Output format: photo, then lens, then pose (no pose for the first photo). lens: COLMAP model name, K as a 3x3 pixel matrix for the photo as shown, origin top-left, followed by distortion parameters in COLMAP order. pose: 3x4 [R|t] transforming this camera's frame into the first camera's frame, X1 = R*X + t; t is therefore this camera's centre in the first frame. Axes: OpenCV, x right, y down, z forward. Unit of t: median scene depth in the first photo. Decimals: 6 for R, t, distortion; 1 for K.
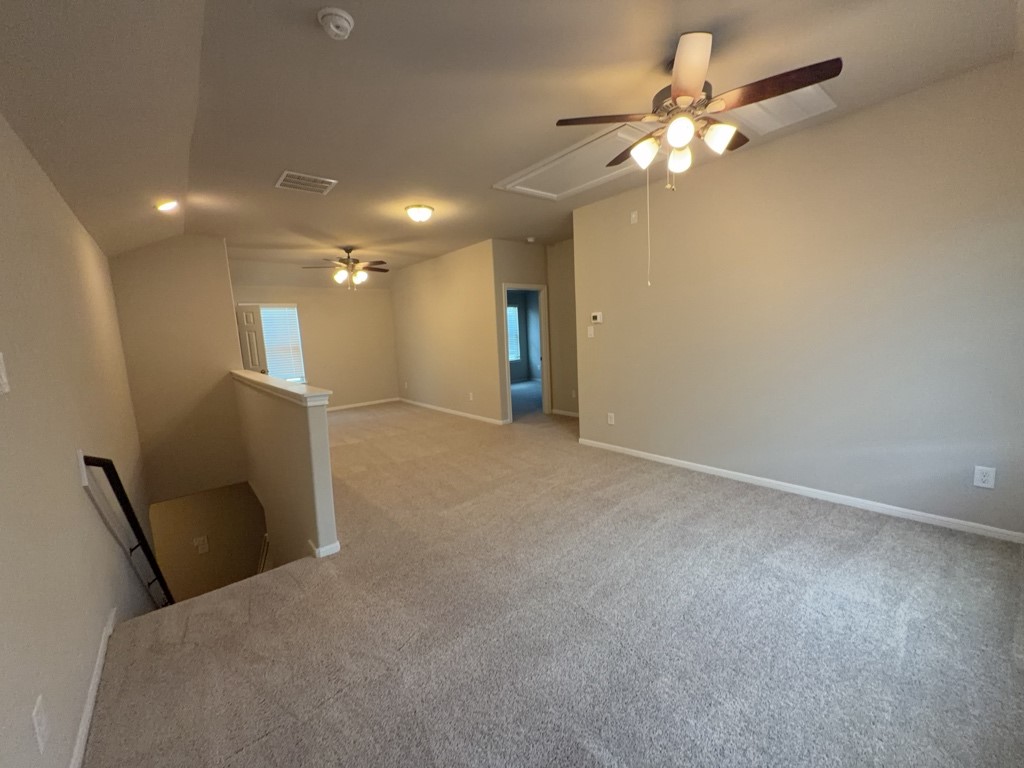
lens RADIAL K [[408.1, 0, 512.2], [0, 408.1, 382.3], [0, 0, 1]] dist [0.001792, 0.000262]
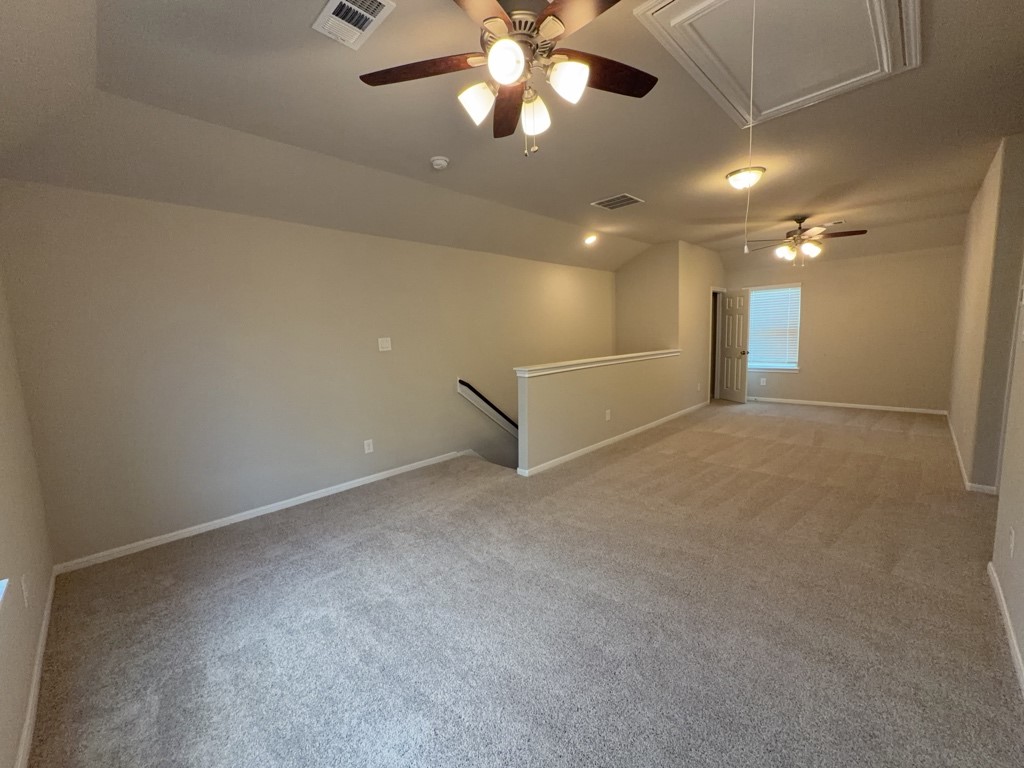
lens RADIAL K [[408.1, 0, 512.0], [0, 408.1, 383.9], [0, 0, 1]] dist [0.001792, 0.000262]
pose [[0.105459, 0.165981, -0.980474, 0.602505], [-0.094713, 0.983166, 0.156249, -0.089076], [0.989903, 0.076386, 0.119404, 0.464027]]
